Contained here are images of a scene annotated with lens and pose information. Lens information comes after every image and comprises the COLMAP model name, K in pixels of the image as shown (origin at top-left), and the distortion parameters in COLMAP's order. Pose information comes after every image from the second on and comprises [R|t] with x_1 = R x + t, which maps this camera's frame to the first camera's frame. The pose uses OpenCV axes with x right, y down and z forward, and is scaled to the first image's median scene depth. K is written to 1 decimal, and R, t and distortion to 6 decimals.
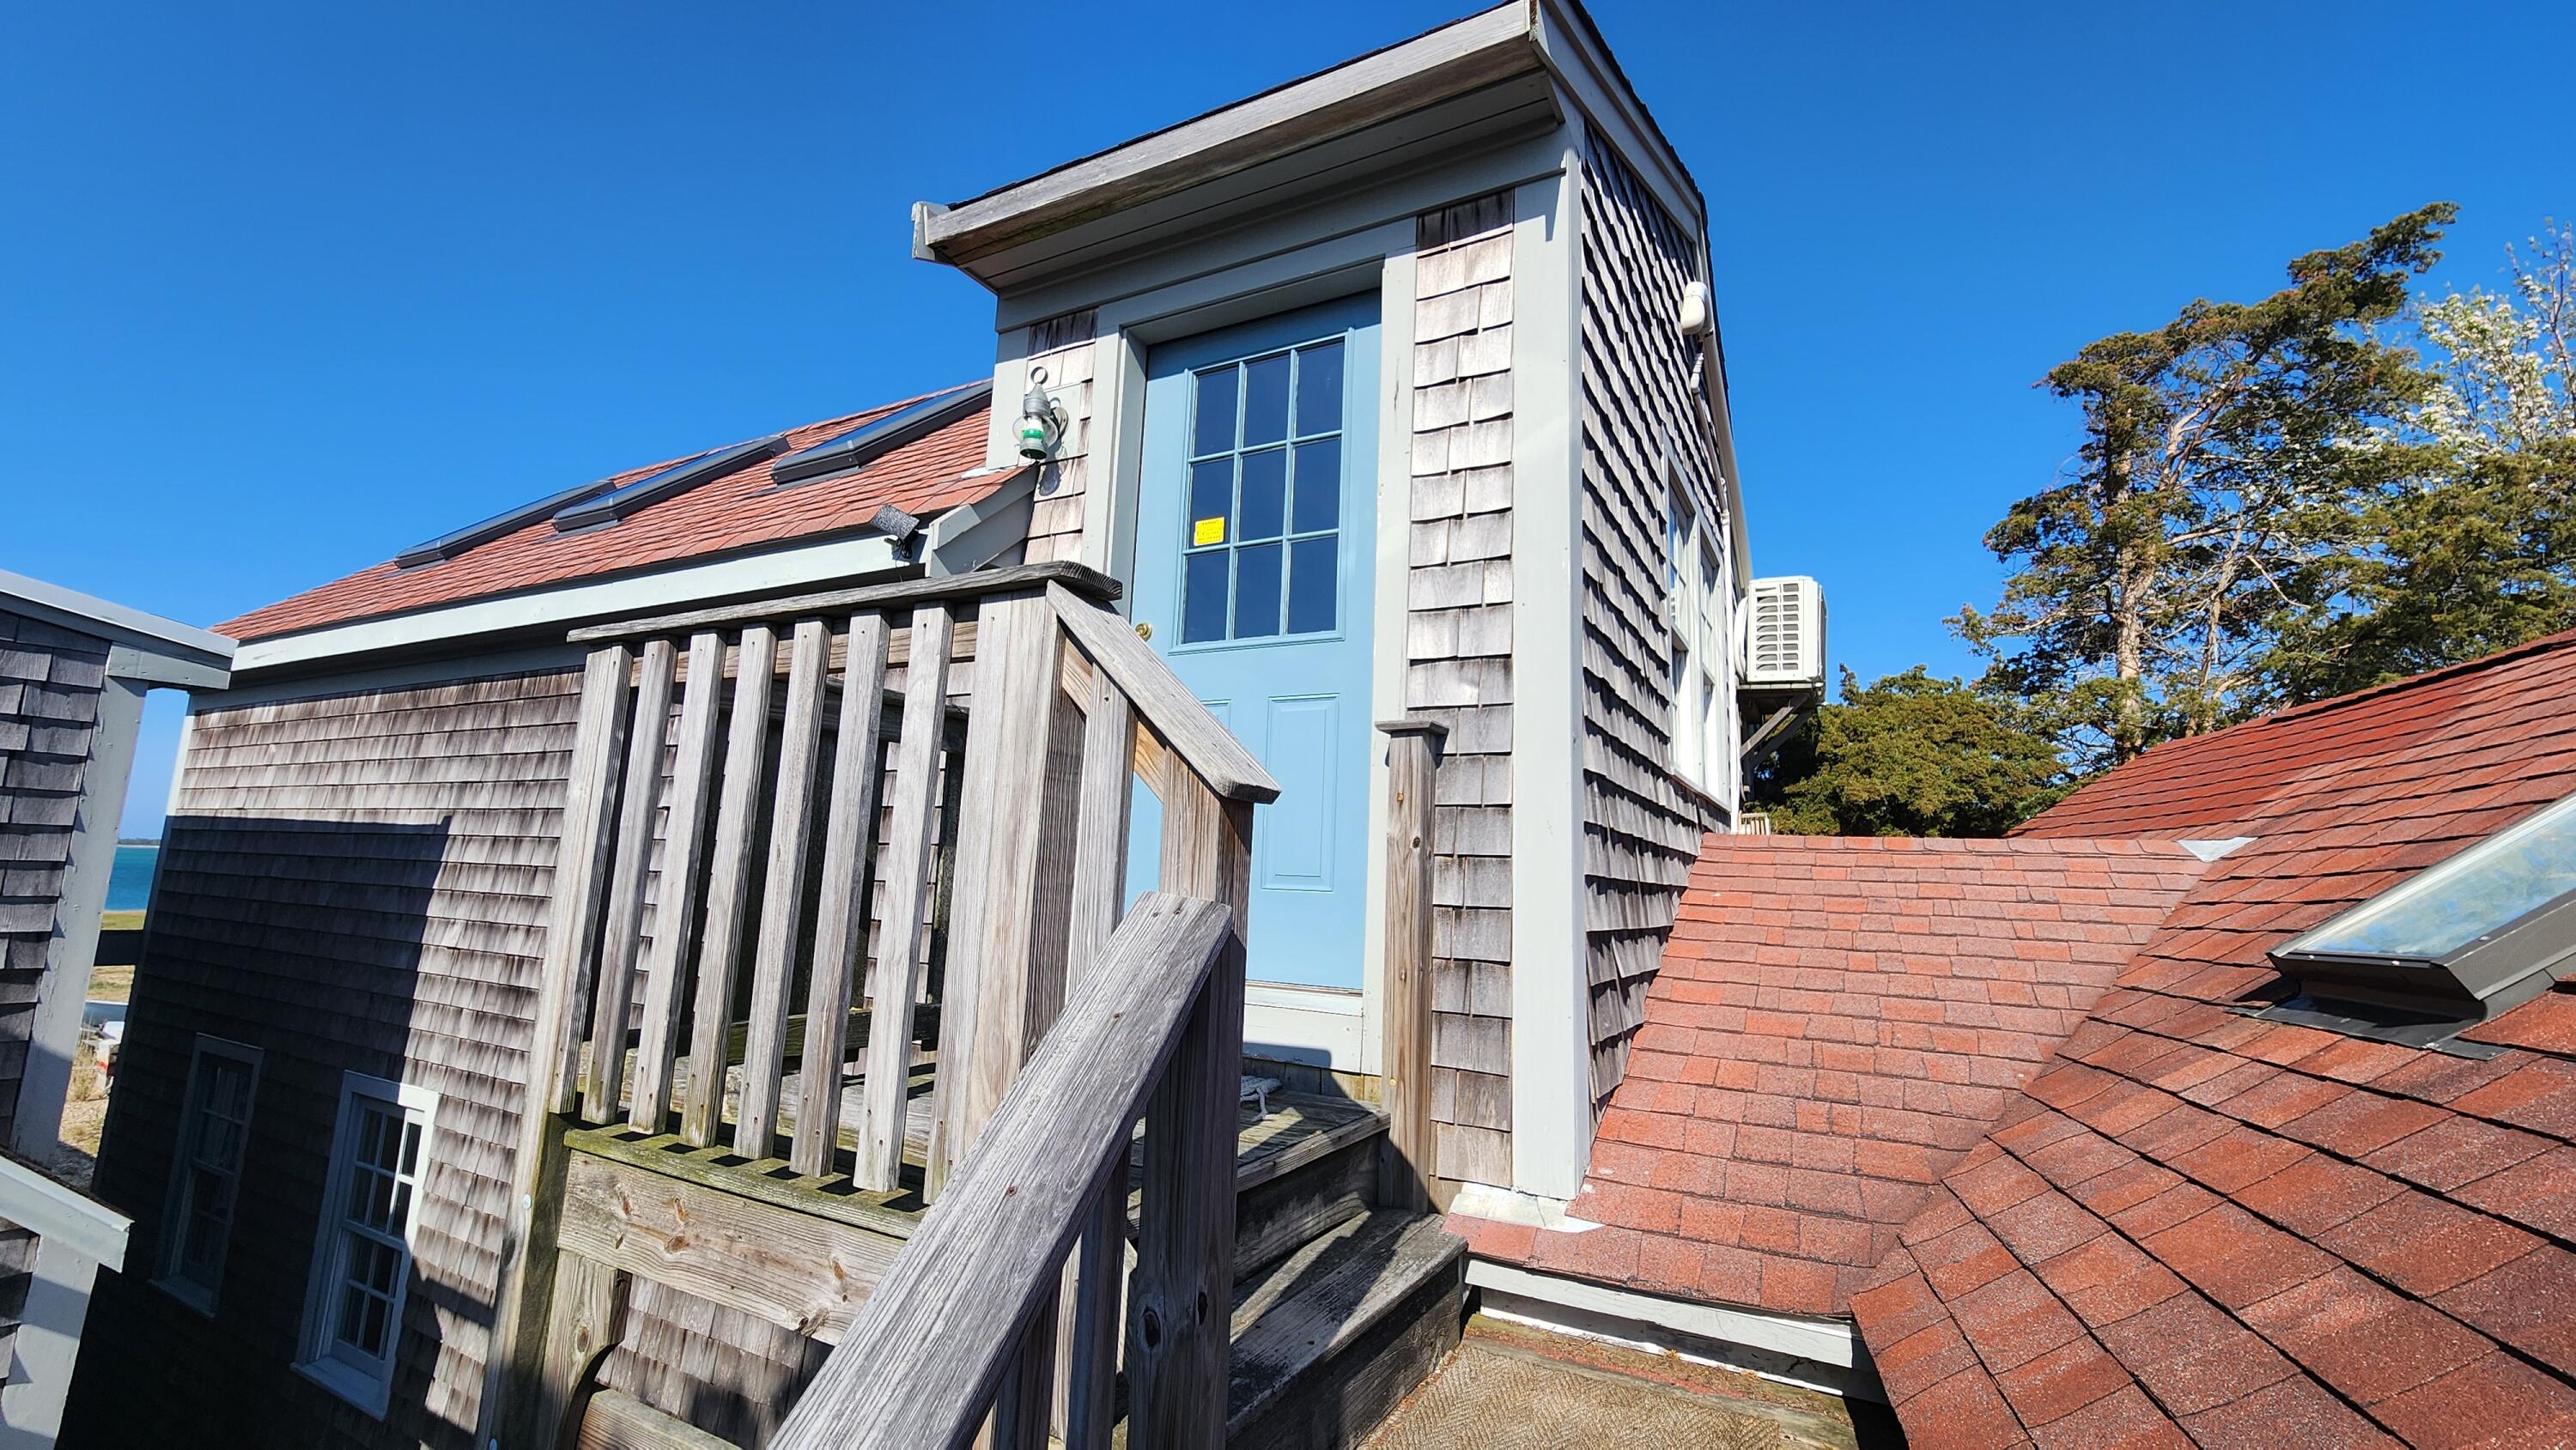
lens RADIAL K [[1055.0, 0, 1288.0], [0, 1055.0, 725.0], [0, 0, 1]] dist [-0.002167, 0.000028]
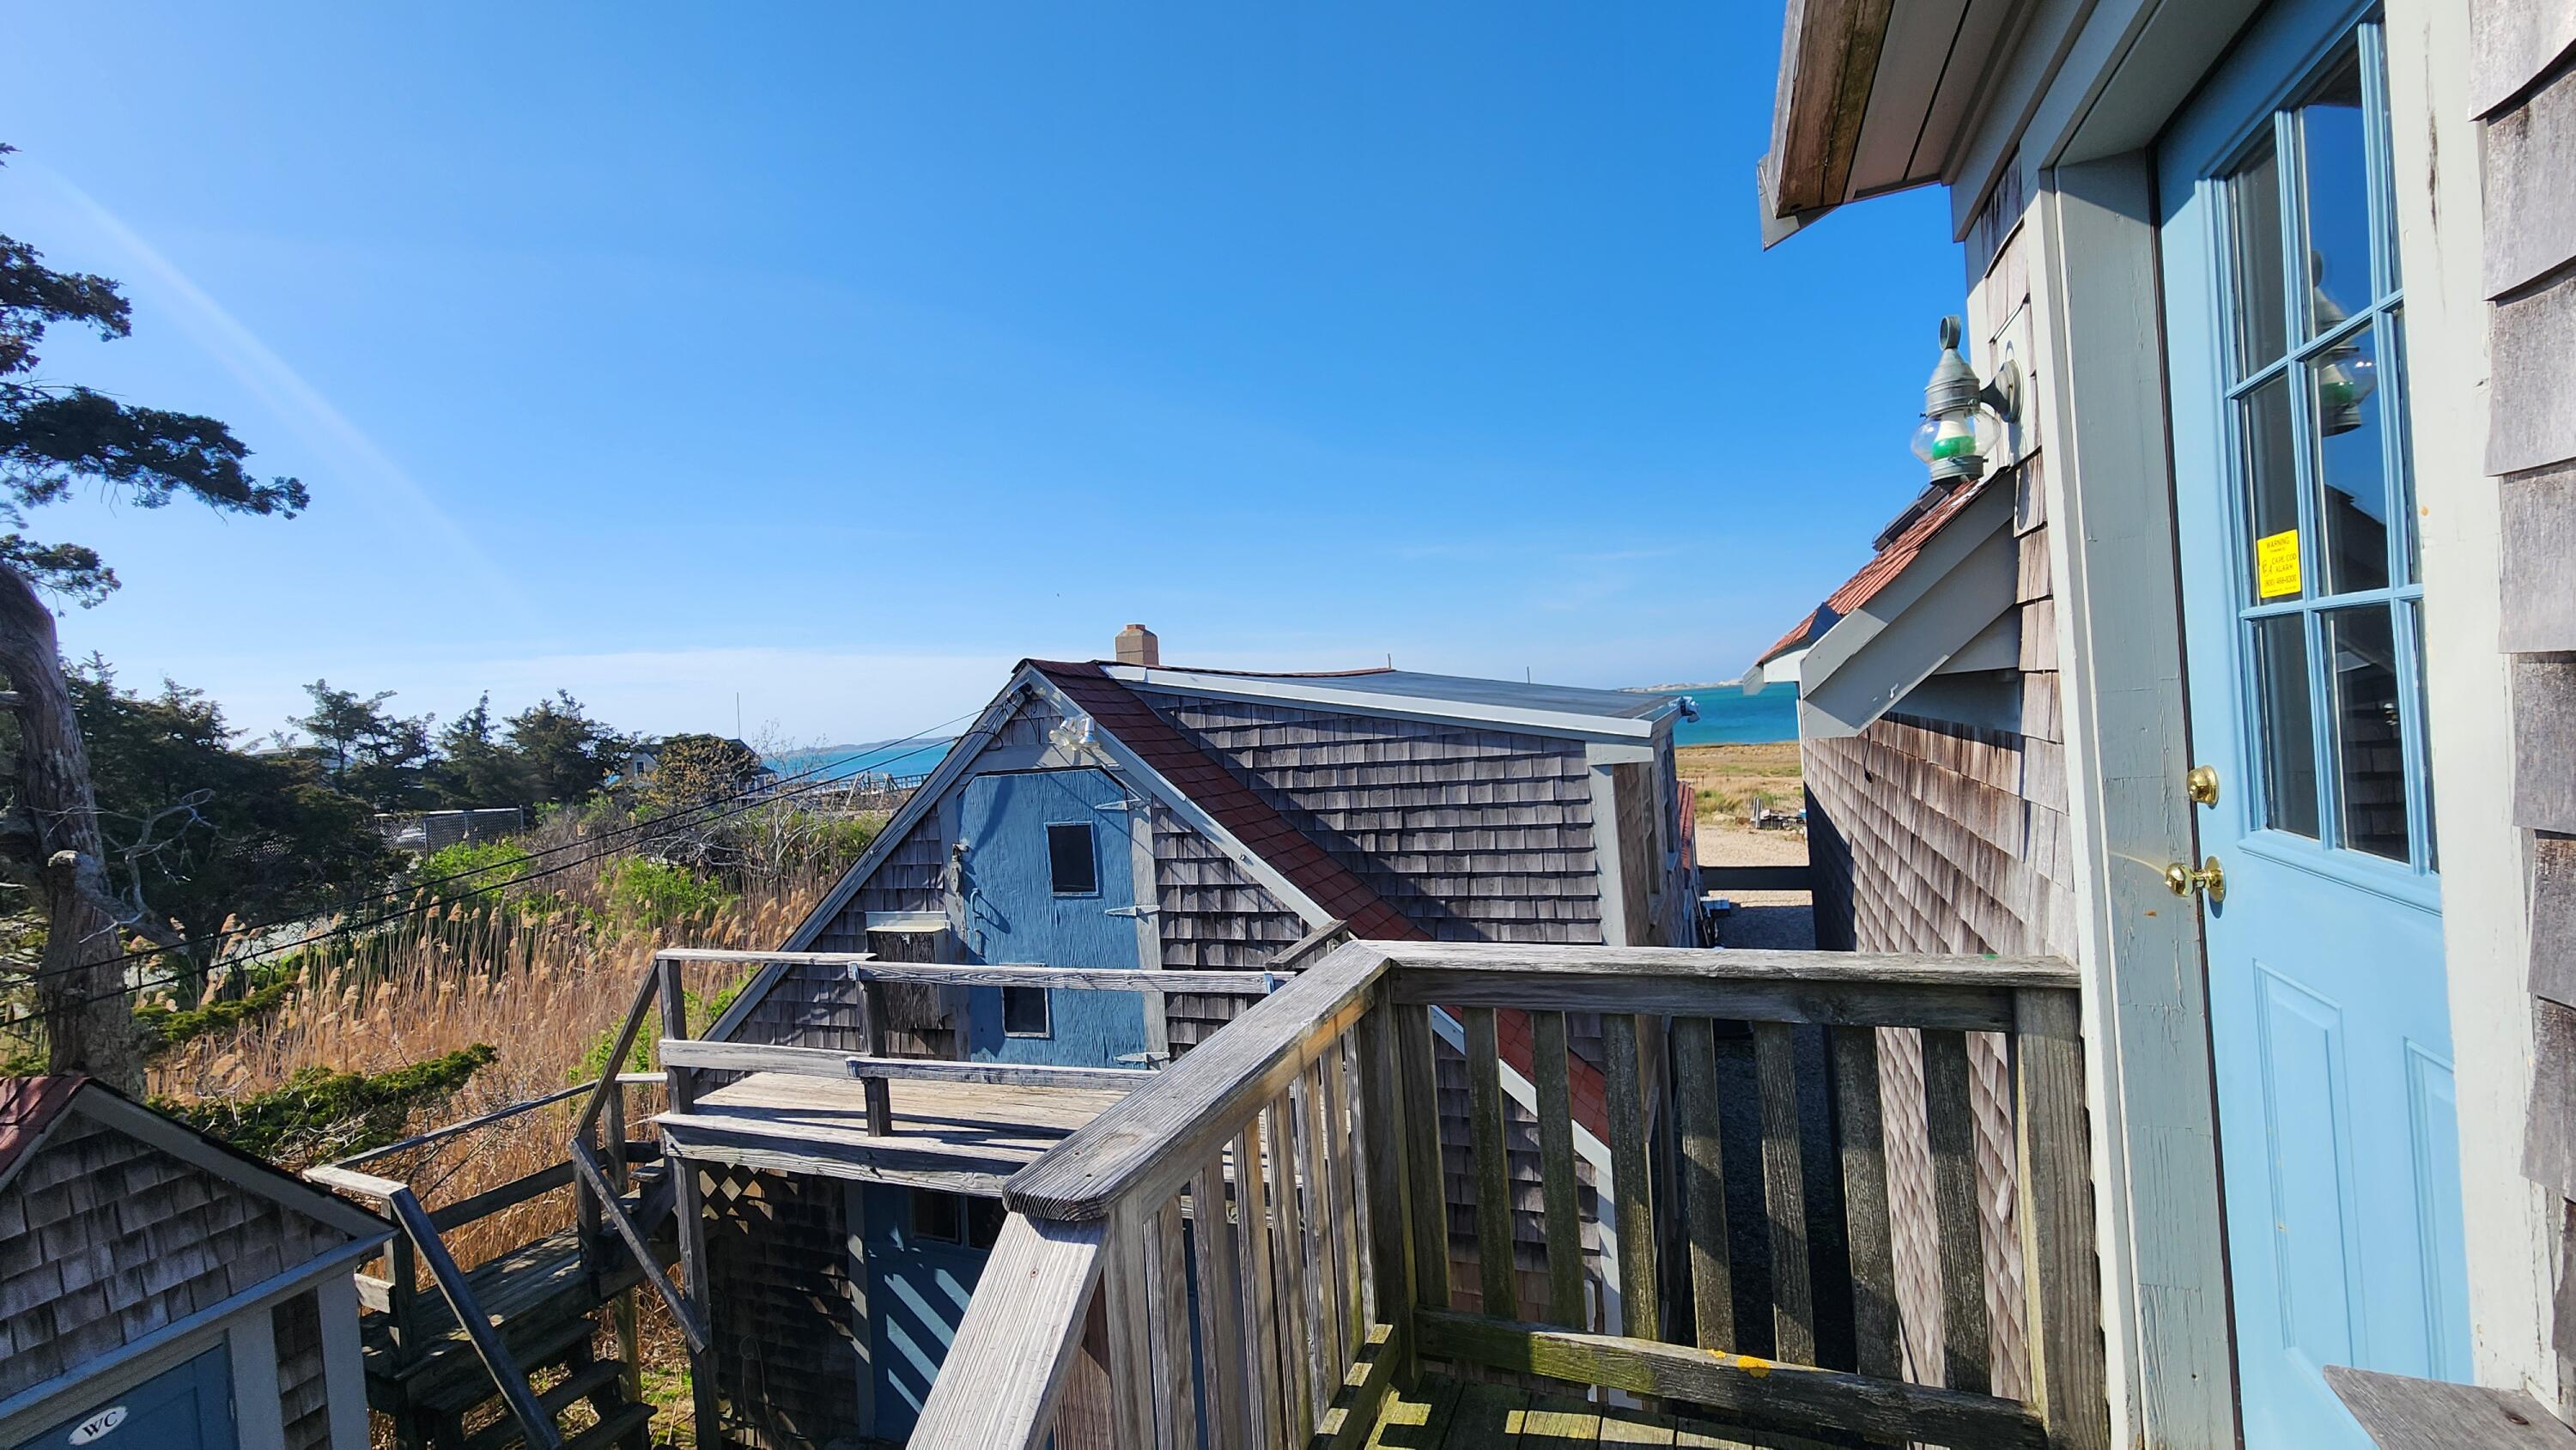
lens RADIAL K [[1055.0, 0, 1288.0], [0, 1055.0, 725.0], [0, 0, 1]] dist [-0.002167, 0.000028]
pose [[0.102159, -0.039664, -0.993977, 0.266834], [0.233436, 0.972259, -0.014805, -0.187836], [0.966991, -0.230518, 0.108584, 0.510714]]
